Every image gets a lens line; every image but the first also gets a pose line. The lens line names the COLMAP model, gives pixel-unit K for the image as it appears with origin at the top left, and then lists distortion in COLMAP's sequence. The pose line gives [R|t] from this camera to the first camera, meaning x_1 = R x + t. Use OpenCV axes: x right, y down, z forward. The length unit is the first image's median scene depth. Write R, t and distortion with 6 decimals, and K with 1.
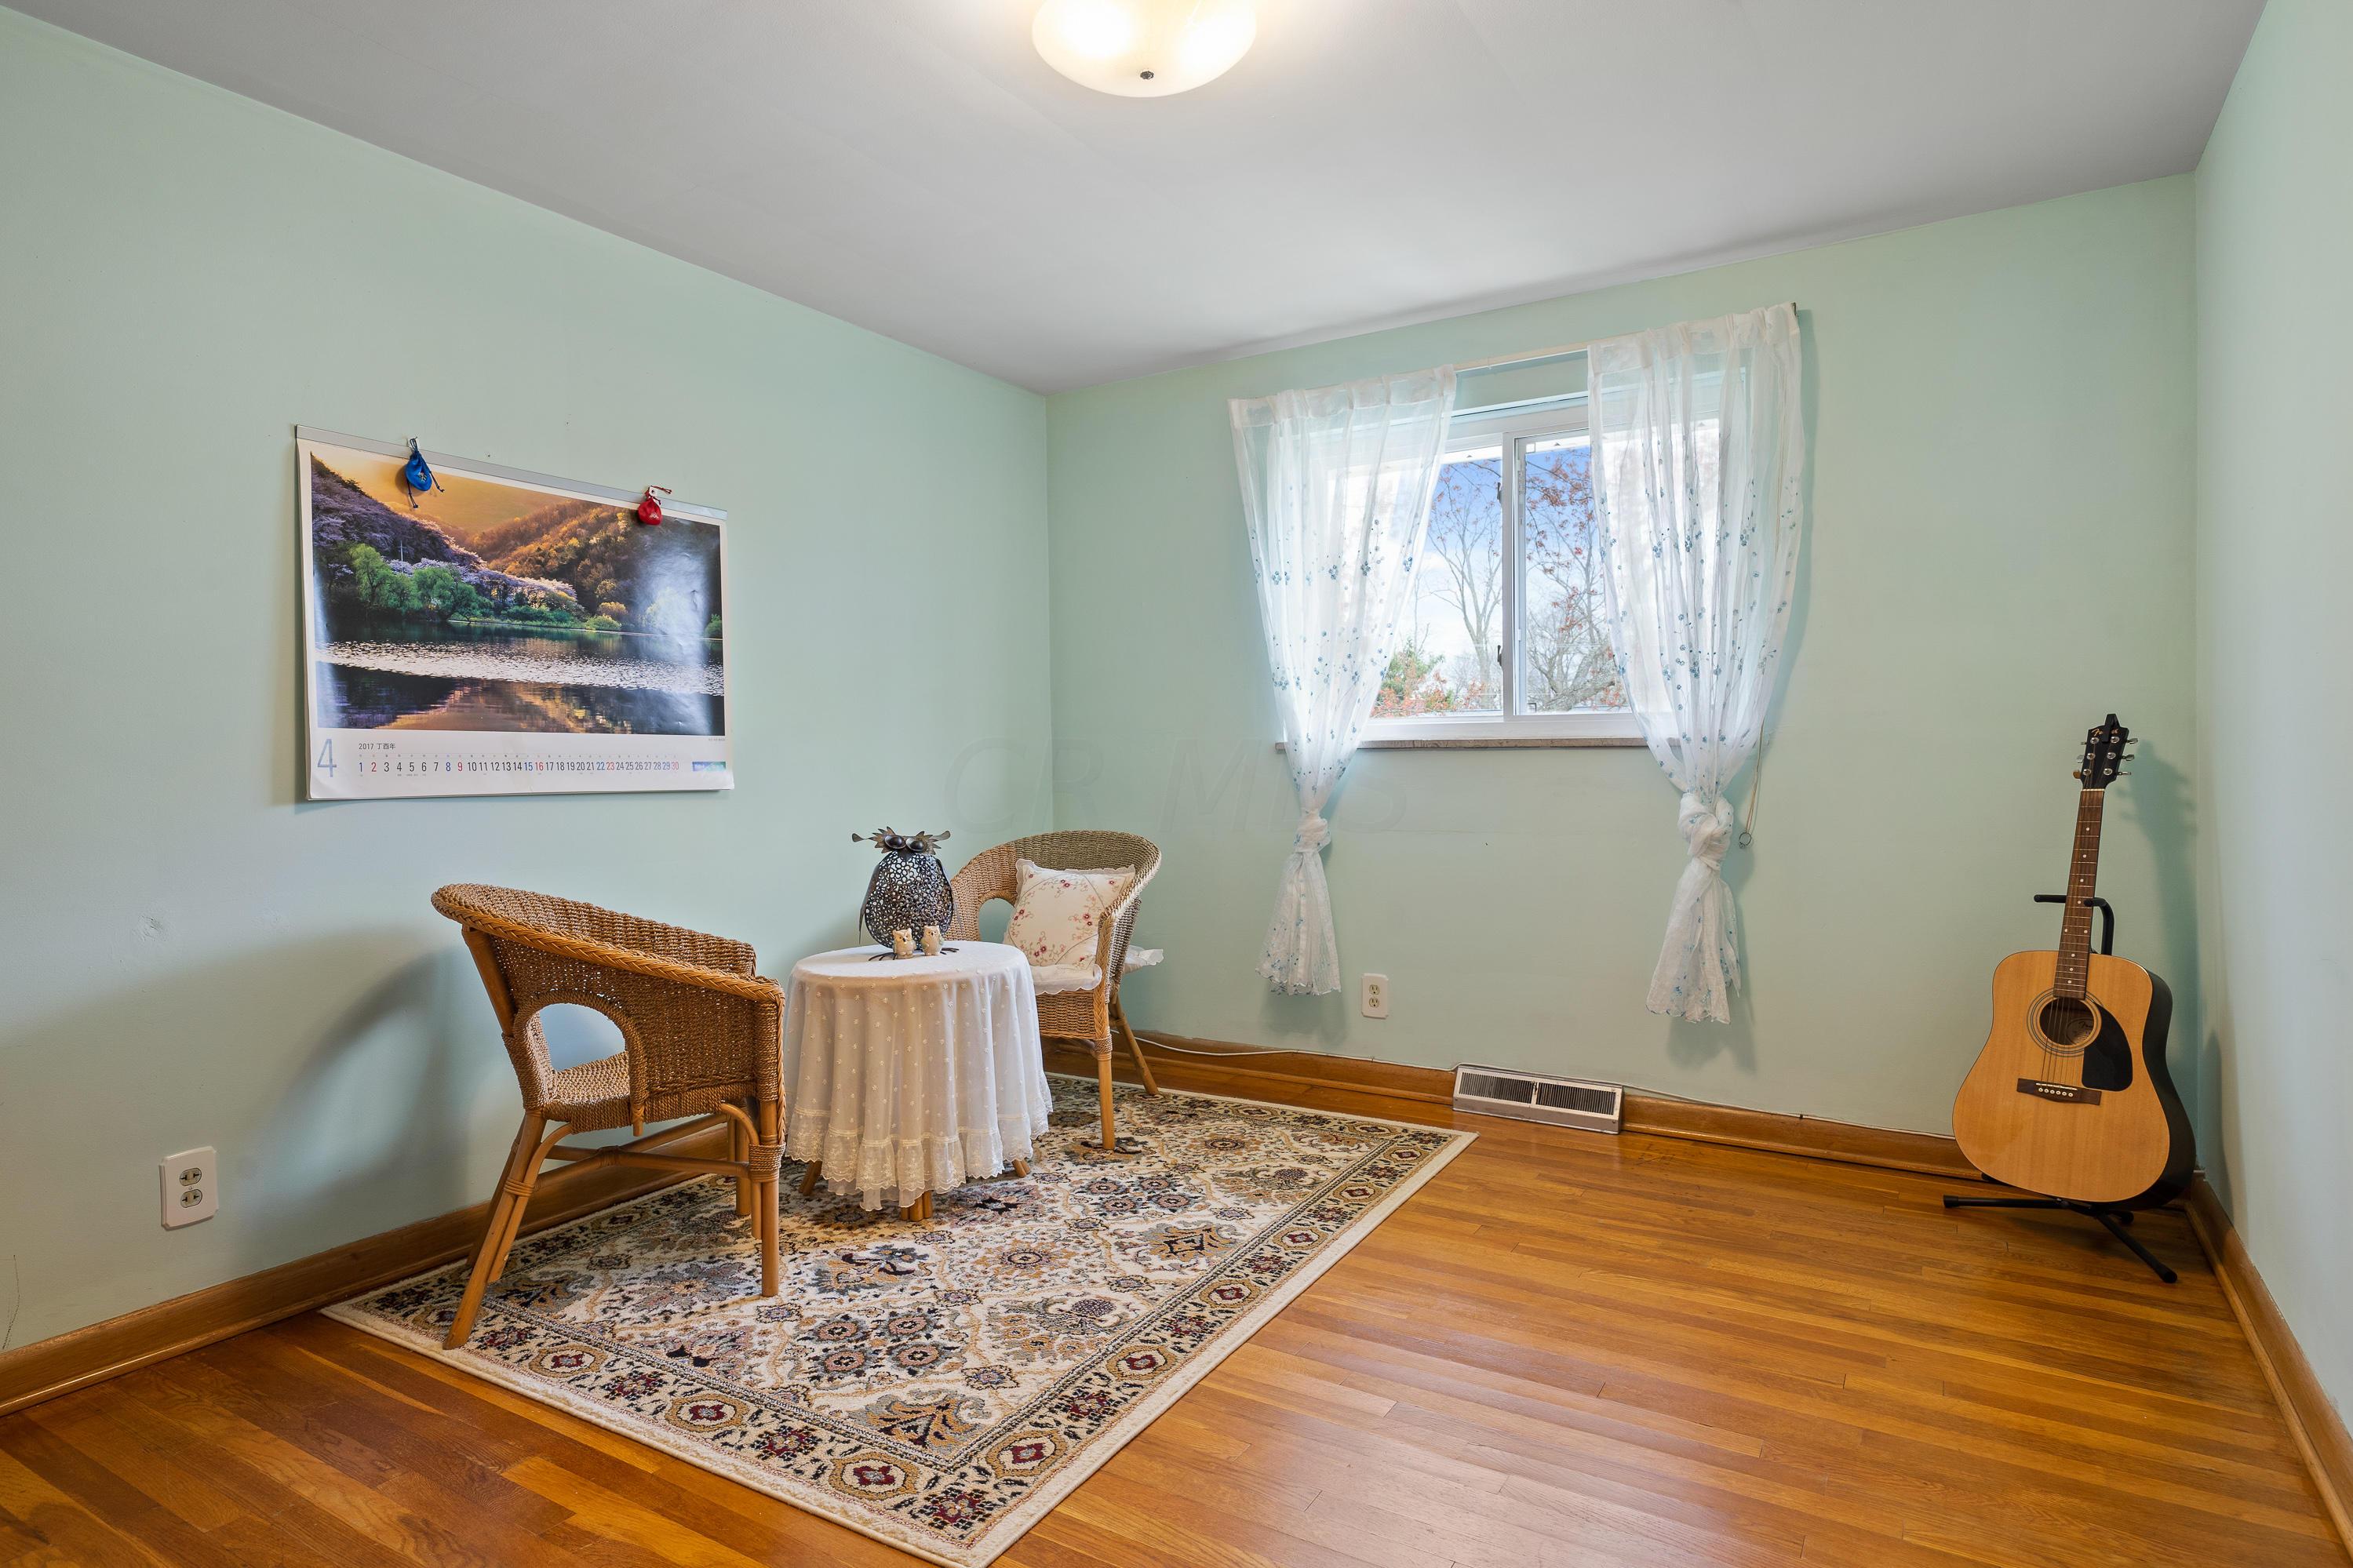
lens RADIAL K [[1279.3, 0, 1178.0], [0, 1279.3, 767.1], [0, 0, 1]] dist [0.001071, 0.000333]
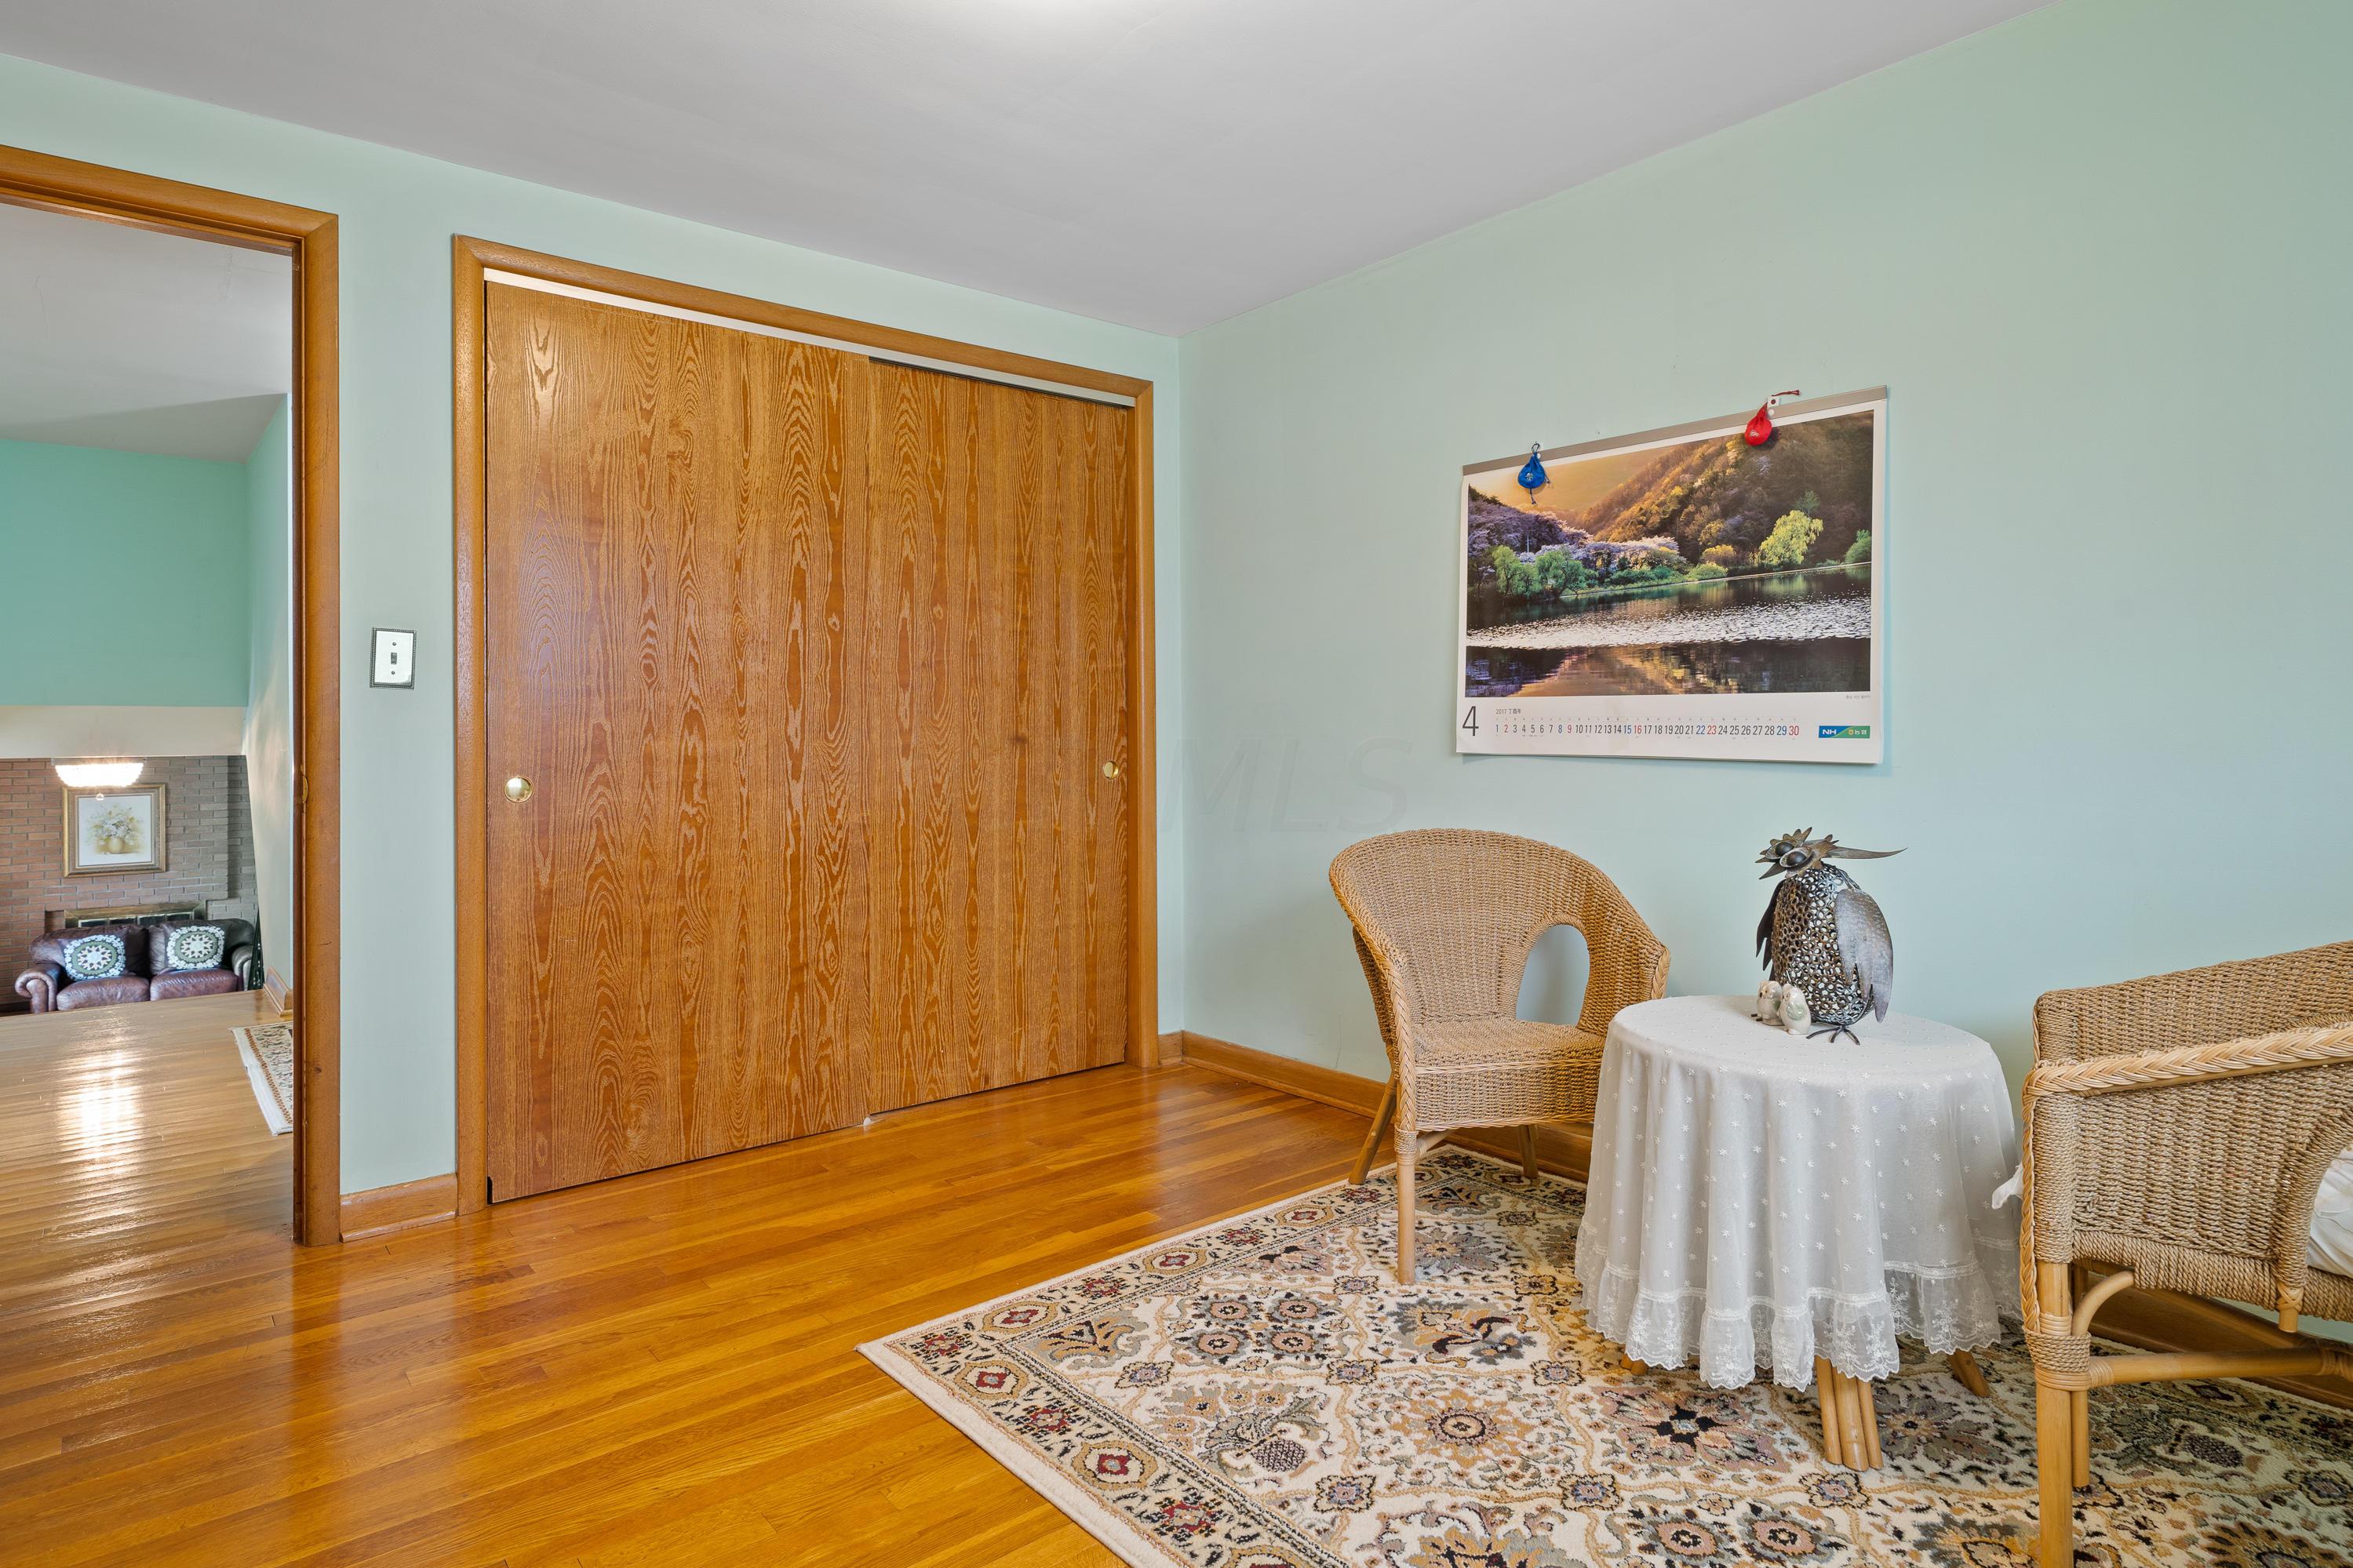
lens RADIAL K [[1291.6, 0, 1177.1], [0, 1291.6, 720.2], [0, 0, 1]] dist [0.001423, 0.000766]
pose [[-0.329483, 0.005152, -0.944147, 0.600626], [-0.000918, 0.999983, 0.005777, -0.014174], [0.944161, 0.002770, -0.329472, 1.065322]]
